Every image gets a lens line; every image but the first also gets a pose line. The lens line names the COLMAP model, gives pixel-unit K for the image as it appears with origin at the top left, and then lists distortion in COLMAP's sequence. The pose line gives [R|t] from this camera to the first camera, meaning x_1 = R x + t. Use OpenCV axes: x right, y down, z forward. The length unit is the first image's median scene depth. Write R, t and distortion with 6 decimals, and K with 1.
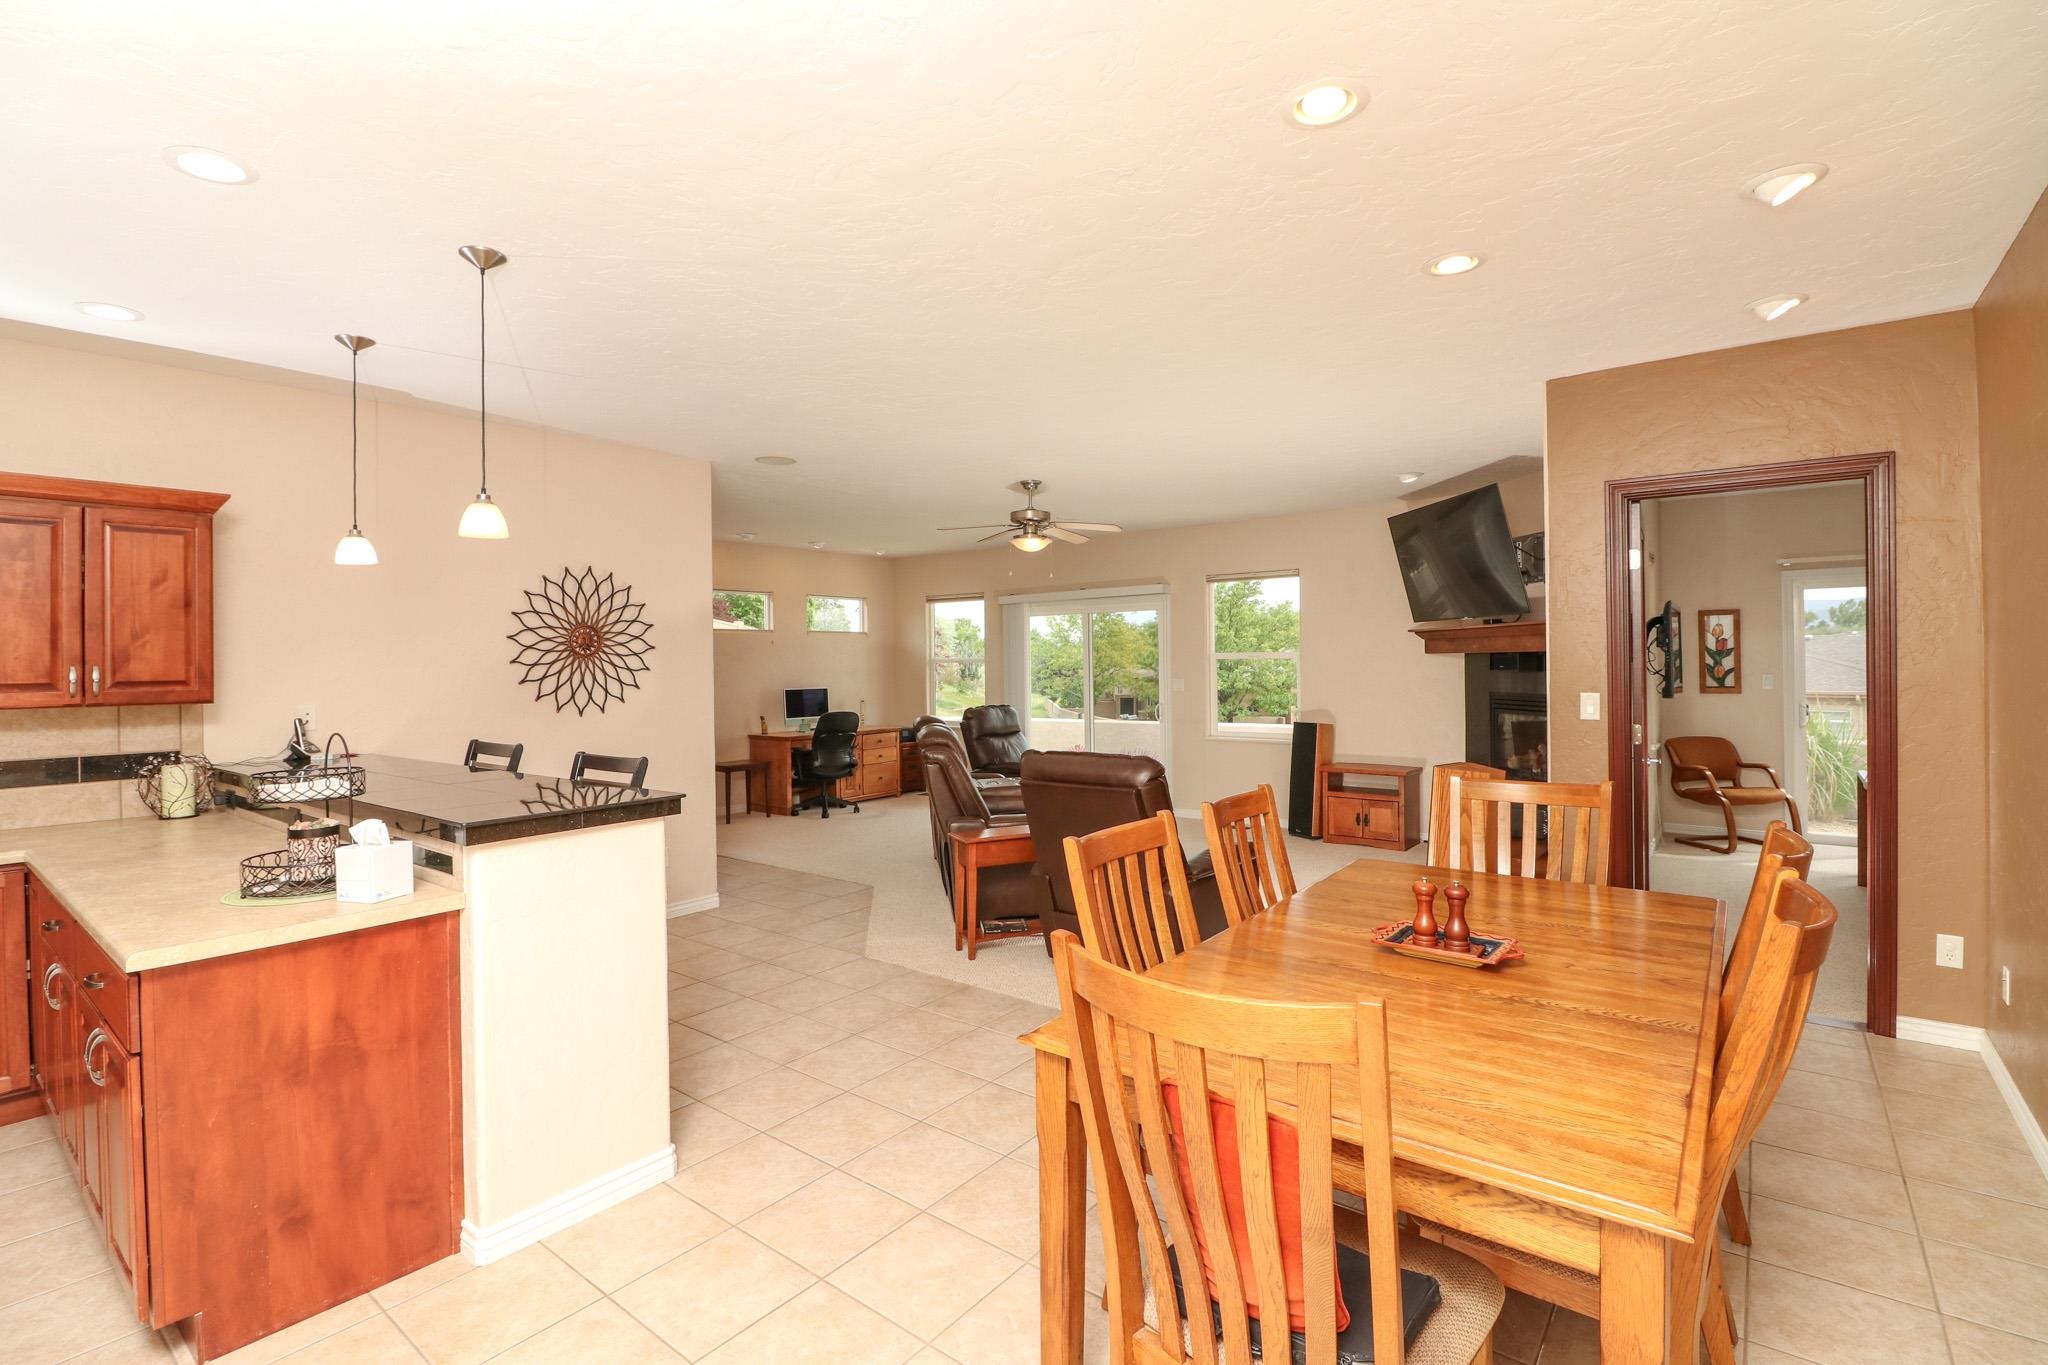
lens RADIAL K [[942.2, 0, 1012.1], [0, 942.2, 660.2], [0, 0, 1]] dist [-0.000744, -0.012480]
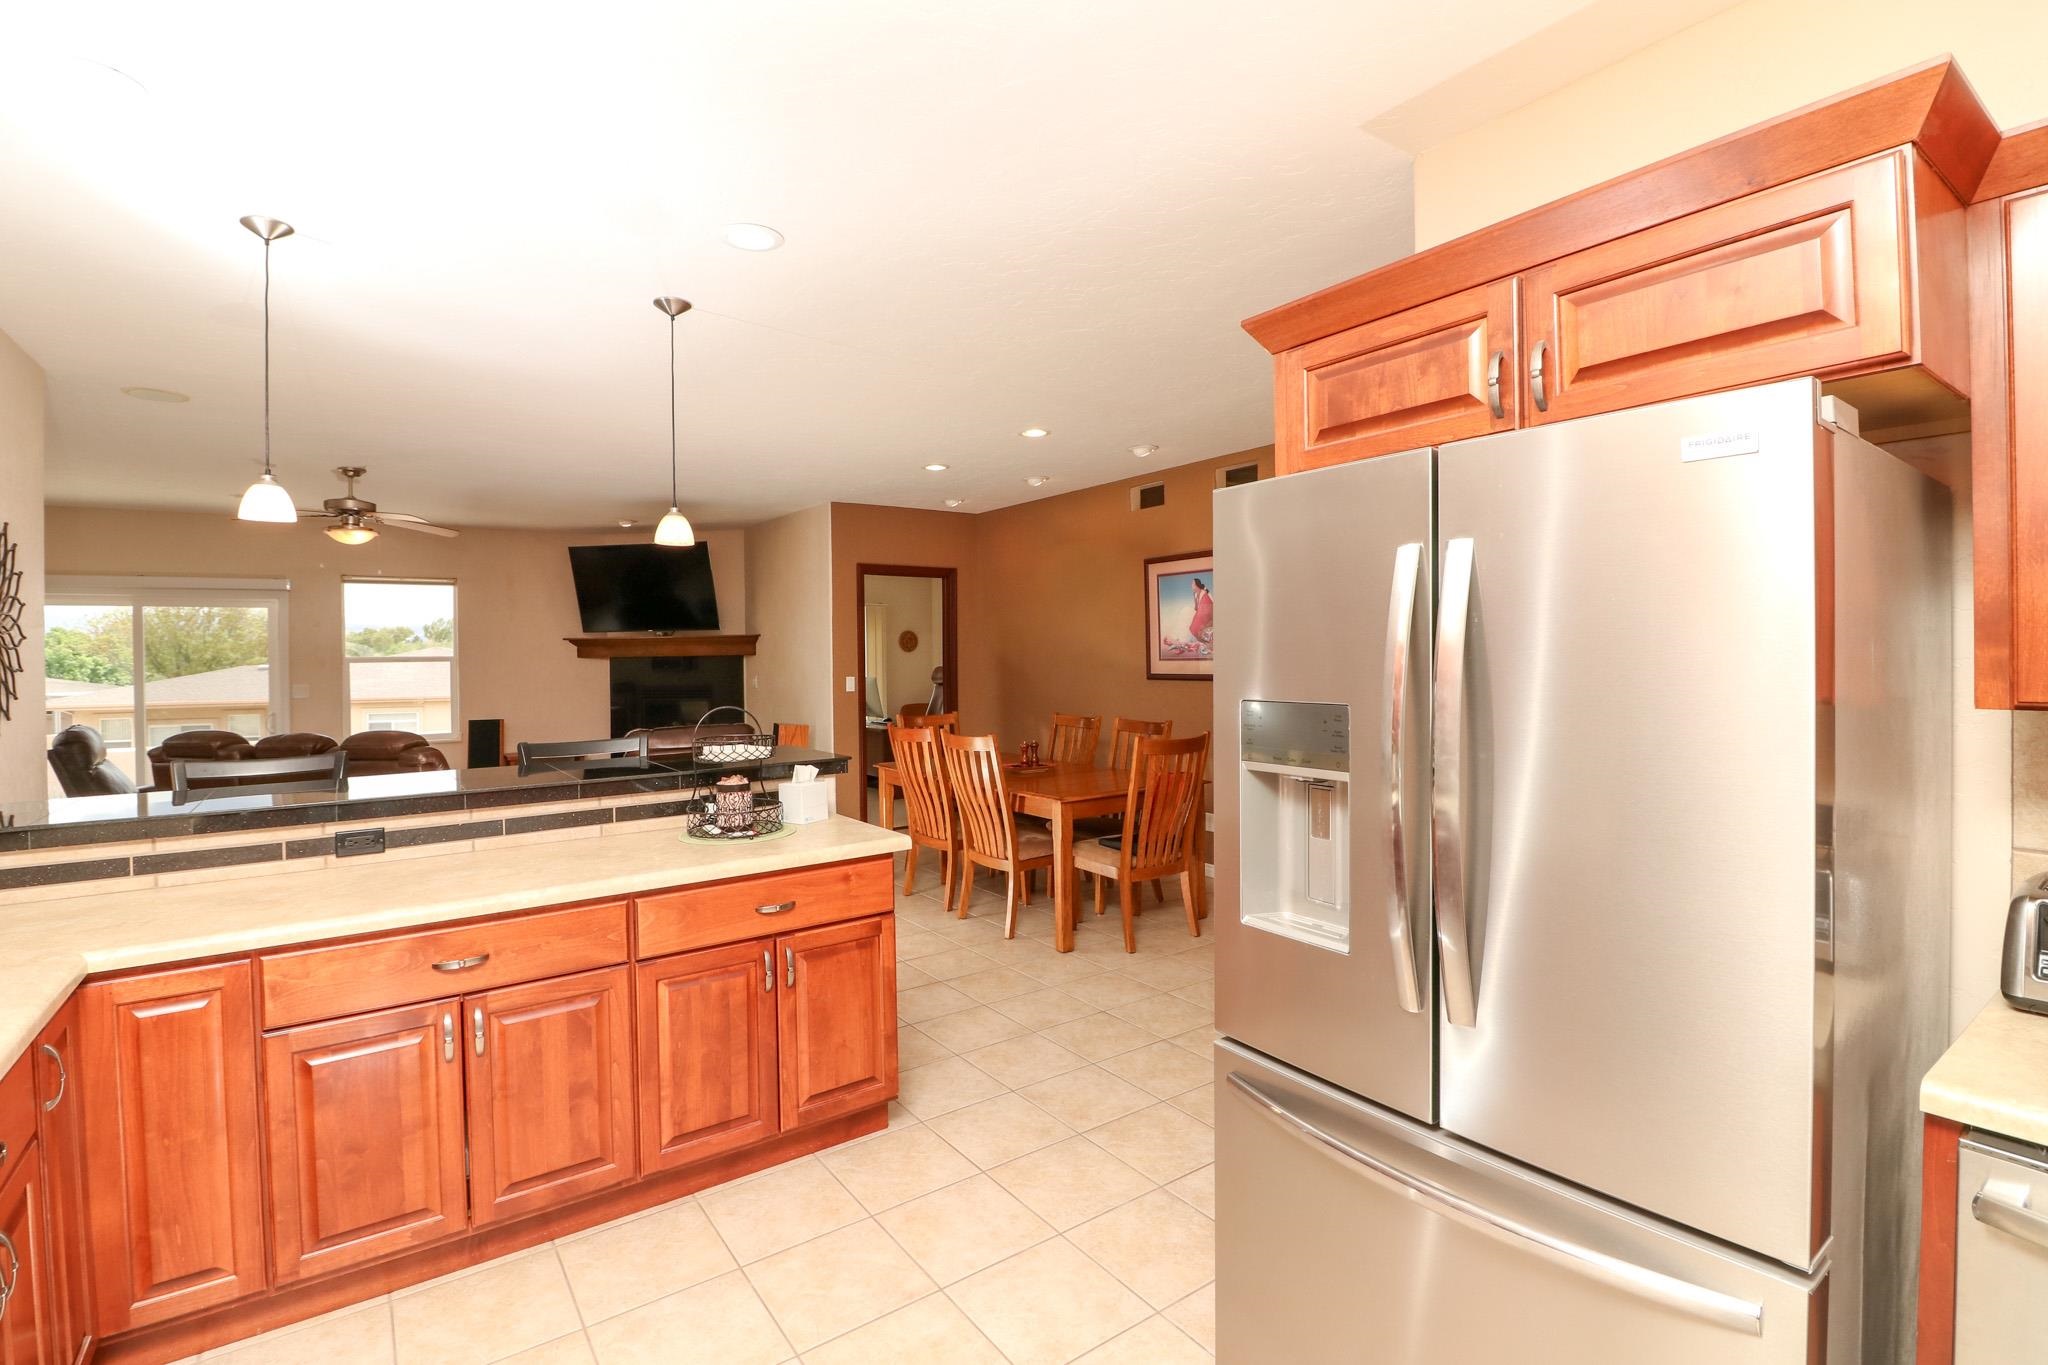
lens RADIAL K [[942.2, 0, 1012.1], [0, 942.2, 660.2], [0, 0, 1]] dist [-0.000744, -0.012480]
pose [[0.281835, 0.003999, 0.959455, -0.608506], [0.008939, 0.999937, -0.006794, 0.010239], [-0.959421, 0.010491, 0.281781, 0.101045]]
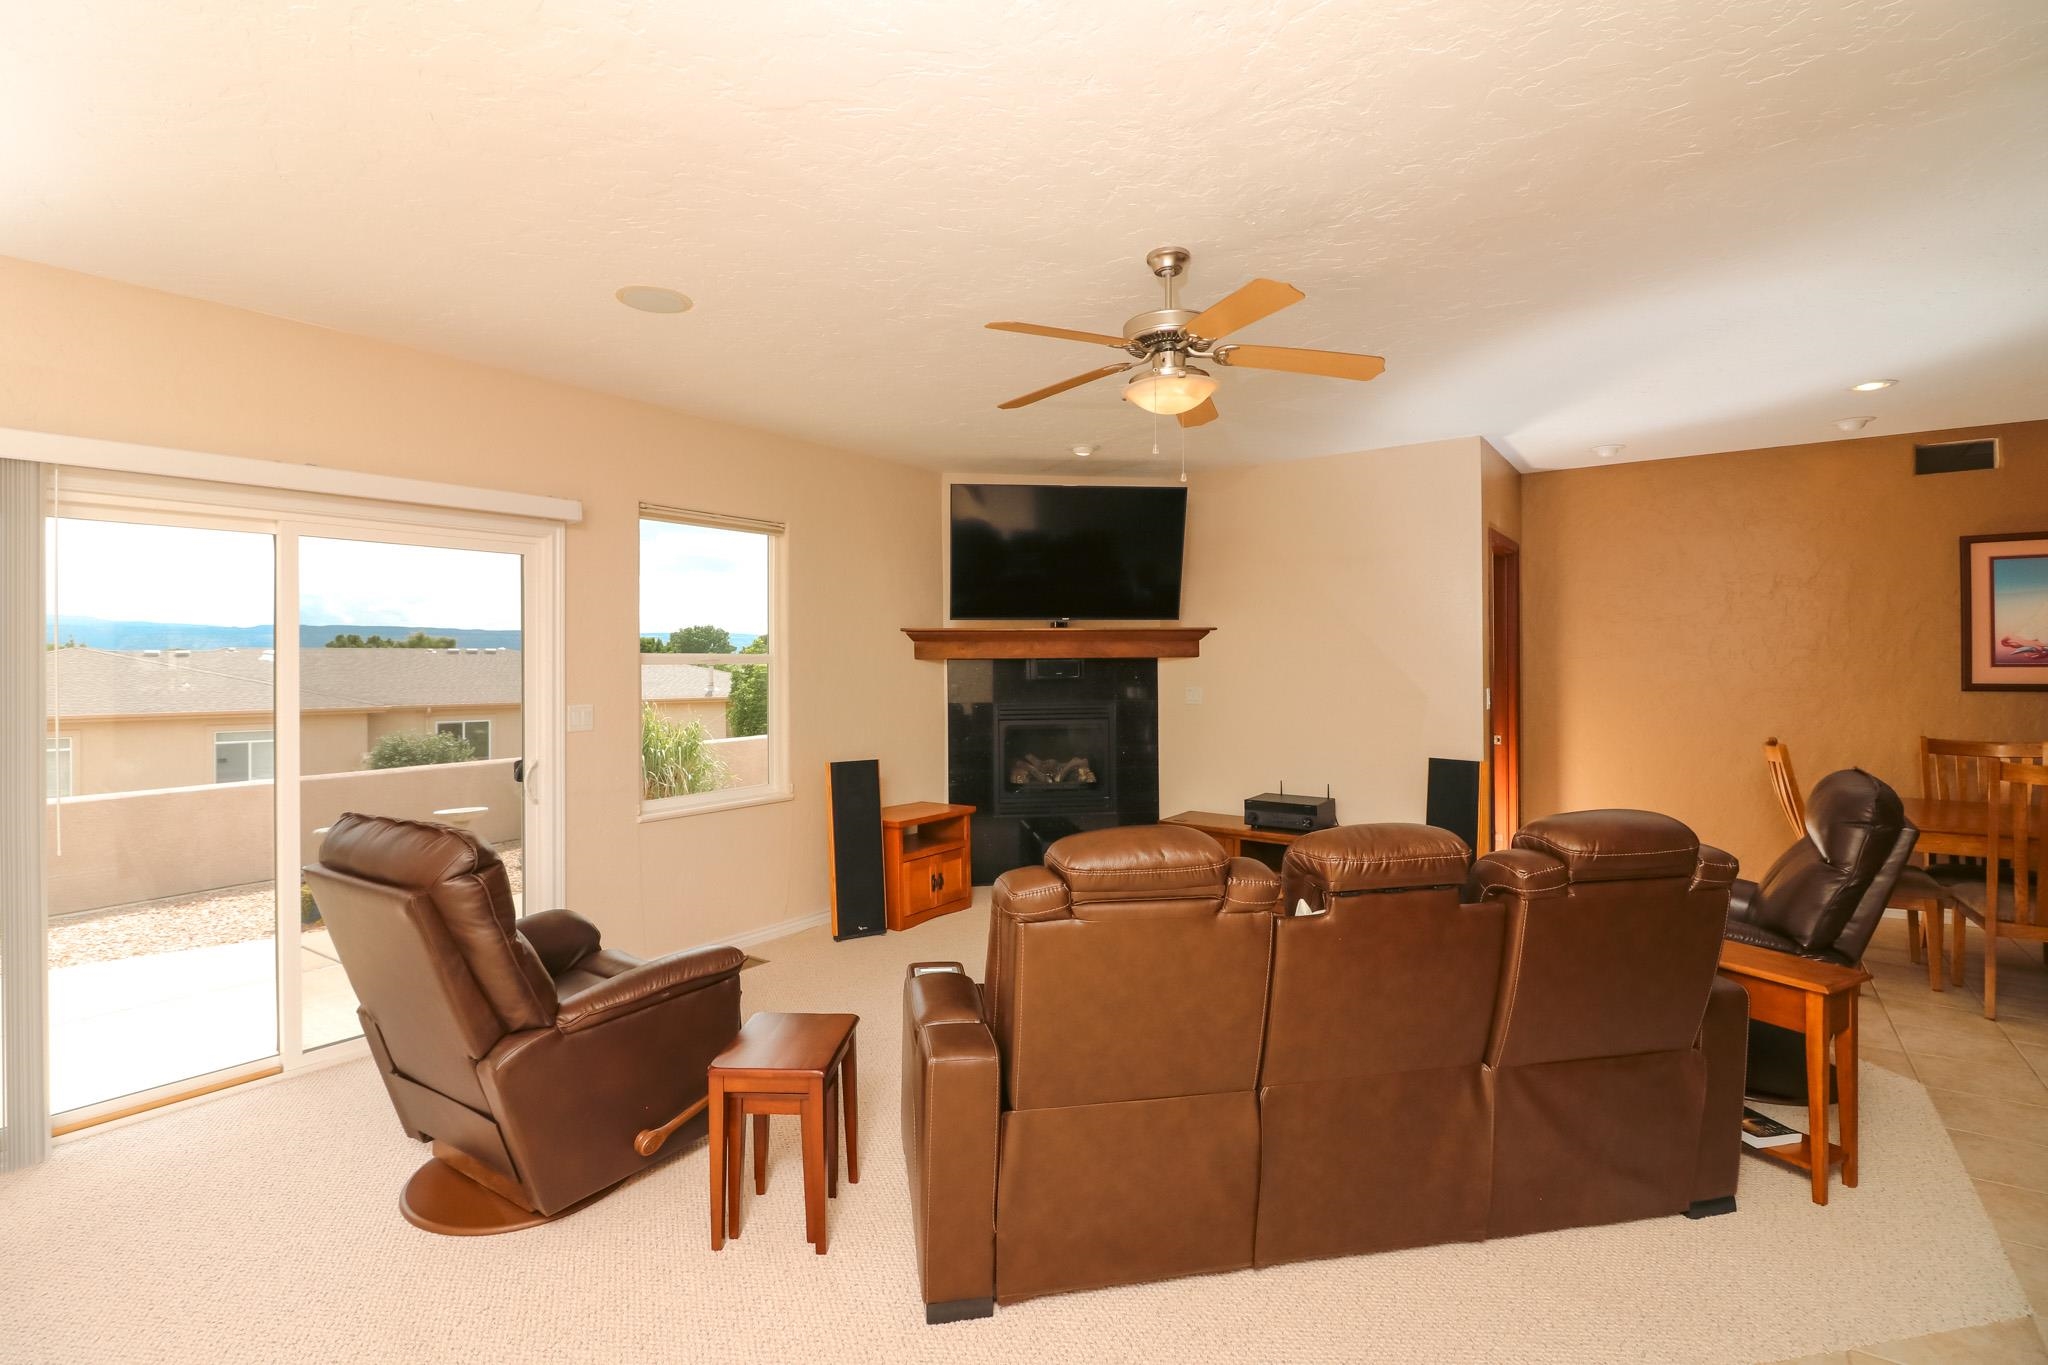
lens RADIAL K [[926.7, 0, 1013.5], [0, 926.7, 661.9], [0, 0, 1]] dist [-0.013461, -0.000289]
pose [[-0.036197, 0.014226, 0.999243, -0.361016], [0.006151, 0.999883, -0.014013, 0.007141], [-0.999326, 0.005639, -0.036280, 0.969471]]
